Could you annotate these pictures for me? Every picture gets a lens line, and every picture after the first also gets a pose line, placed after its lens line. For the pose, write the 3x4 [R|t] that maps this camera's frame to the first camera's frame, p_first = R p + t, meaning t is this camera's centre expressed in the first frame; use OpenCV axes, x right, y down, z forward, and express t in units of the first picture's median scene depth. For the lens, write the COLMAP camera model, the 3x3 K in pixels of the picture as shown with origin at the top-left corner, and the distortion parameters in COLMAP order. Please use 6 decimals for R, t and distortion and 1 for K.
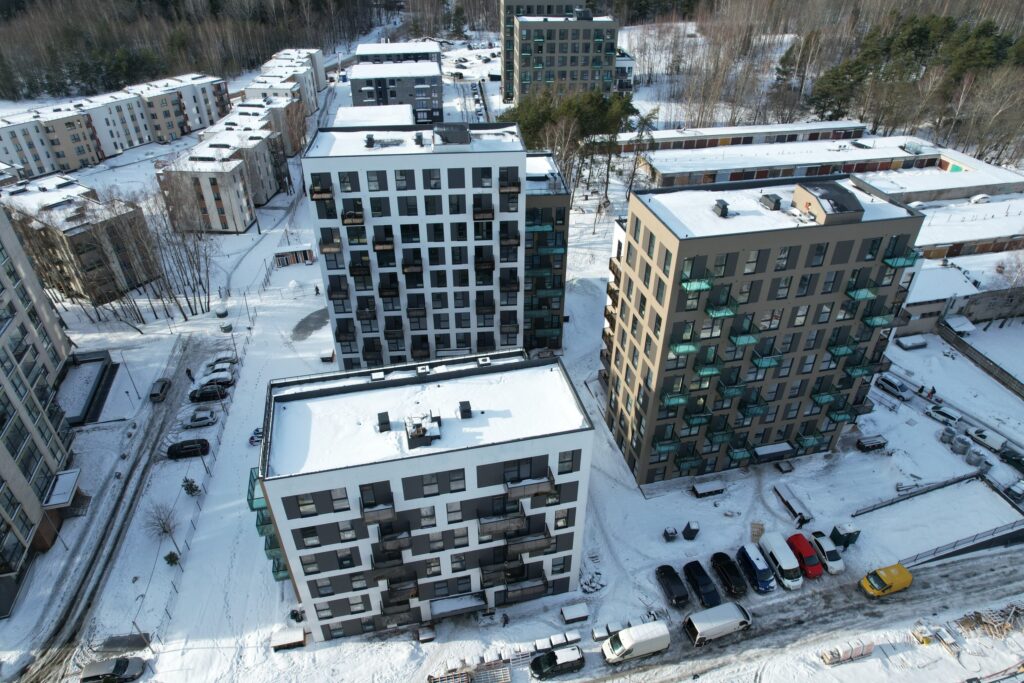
lens RADIAL K [[662.2, 0, 512.0], [0, 662.2, 341.5], [0, 0, 1]] dist [-0.004126, -0.000033]
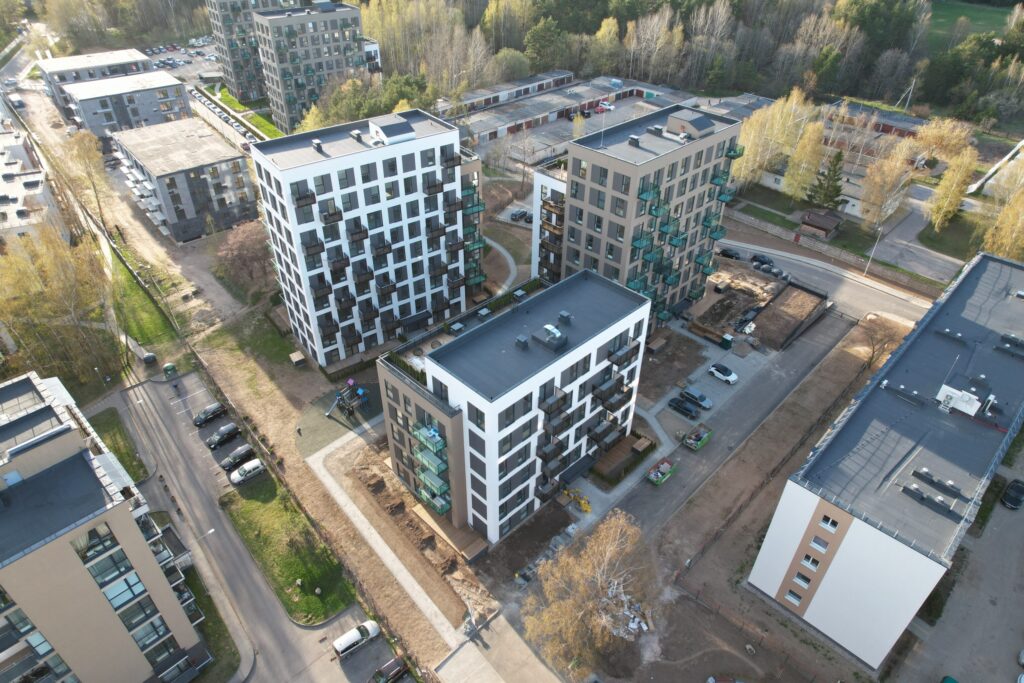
lens RADIAL K [[662.2, 0, 512.0], [0, 662.2, 341.5], [0, 0, 1]] dist [-0.004126, -0.000033]
pose [[0.845140, -0.310873, 0.434853, -0.513662], [0.296583, 0.949503, 0.102381, -0.013152], [-0.444722, 0.042444, 0.894663, -0.103921]]
